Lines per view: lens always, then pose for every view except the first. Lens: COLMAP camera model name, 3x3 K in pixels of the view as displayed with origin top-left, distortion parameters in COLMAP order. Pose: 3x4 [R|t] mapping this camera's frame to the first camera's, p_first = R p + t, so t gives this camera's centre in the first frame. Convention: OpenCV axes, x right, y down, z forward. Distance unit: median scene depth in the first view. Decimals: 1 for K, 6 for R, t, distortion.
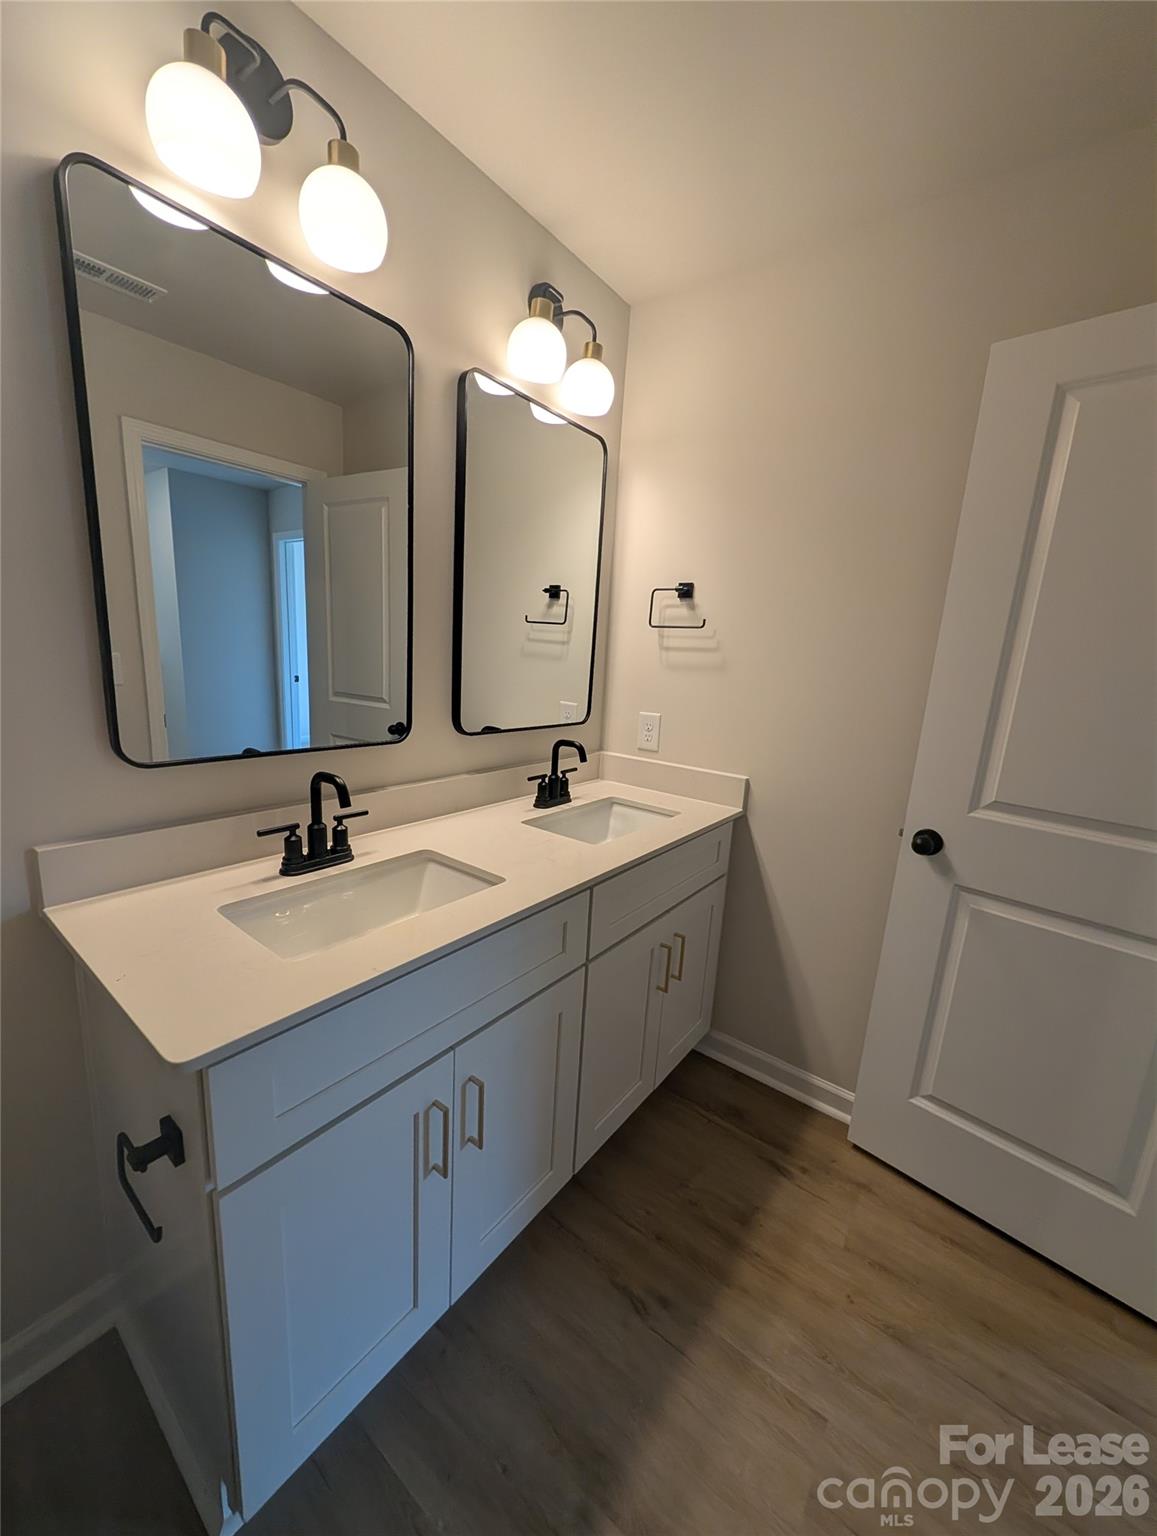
lens RADIAL K [[597.4, 0, 577.2], [0, 597.4, 781.1], [0, 0, 1]] dist [-0.002488, -0.000322]
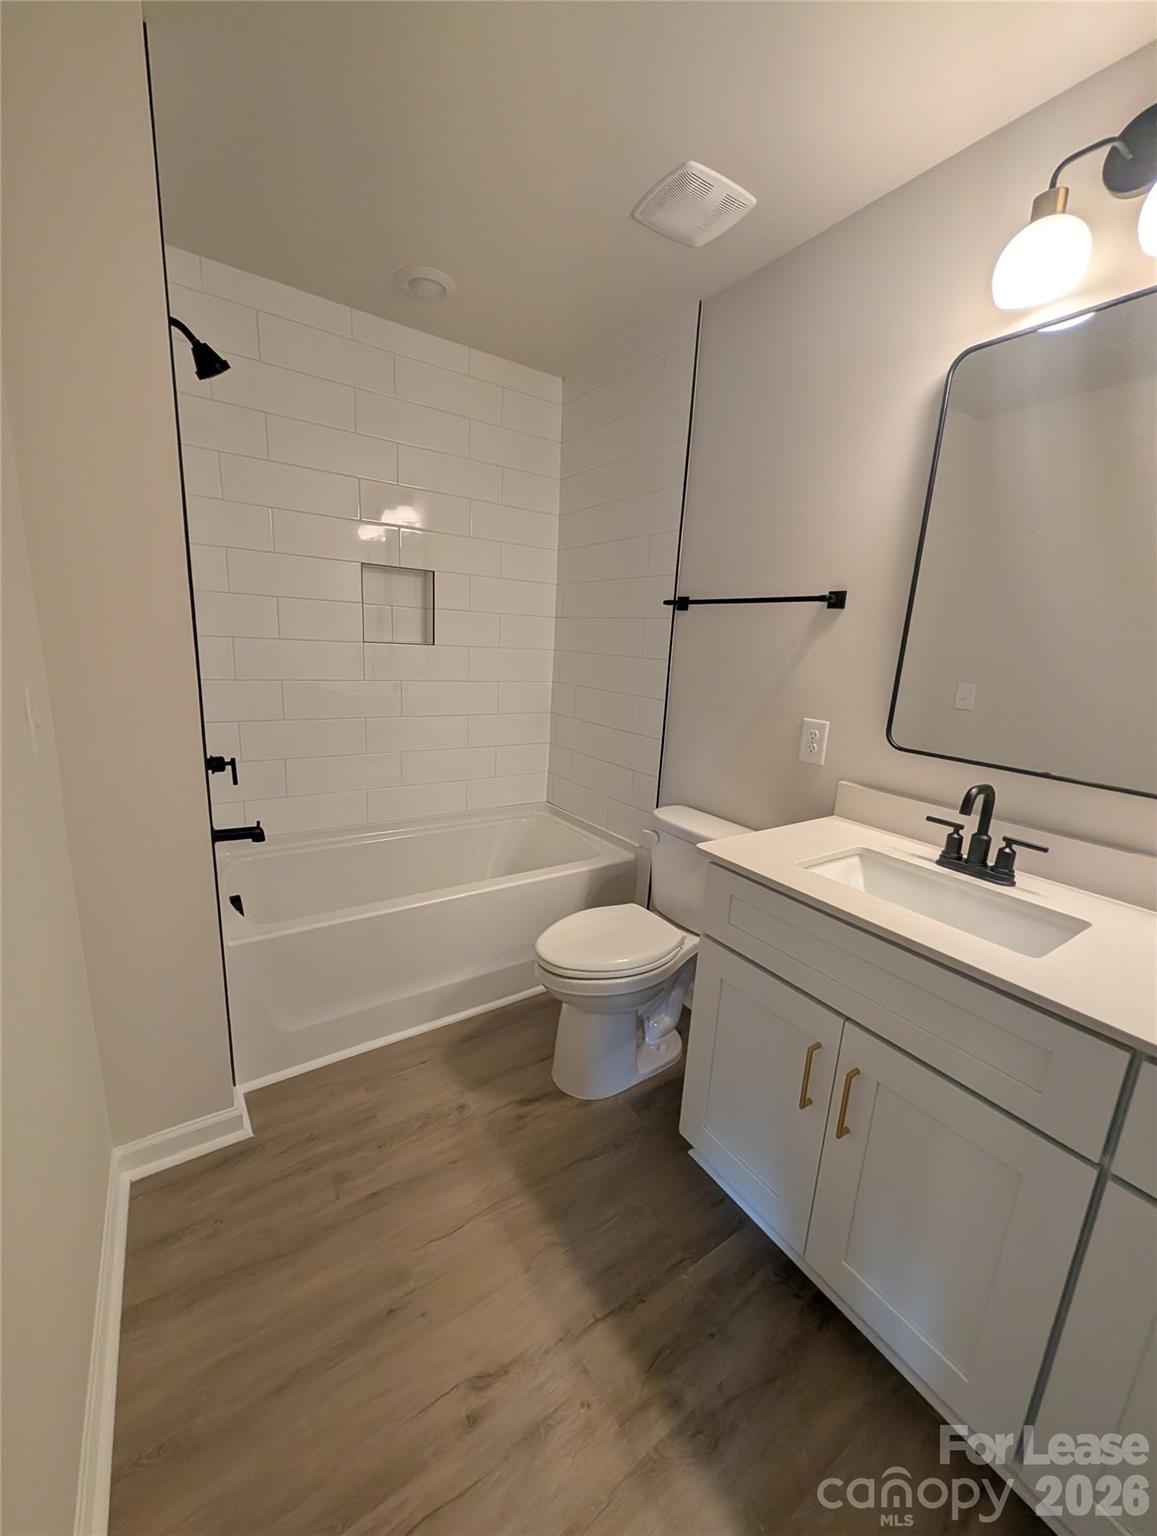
lens RADIAL K [[597.4, 0, 572.3], [0, 597.4, 767.2], [0, 0, 1]] dist [-0.002488, -0.000322]
pose [[-0.305409, 0.139723, -0.941914, 0.778496], [-0.270829, 0.935577, 0.226598, -0.084498], [0.912895, 0.324303, -0.247892, 0.566316]]
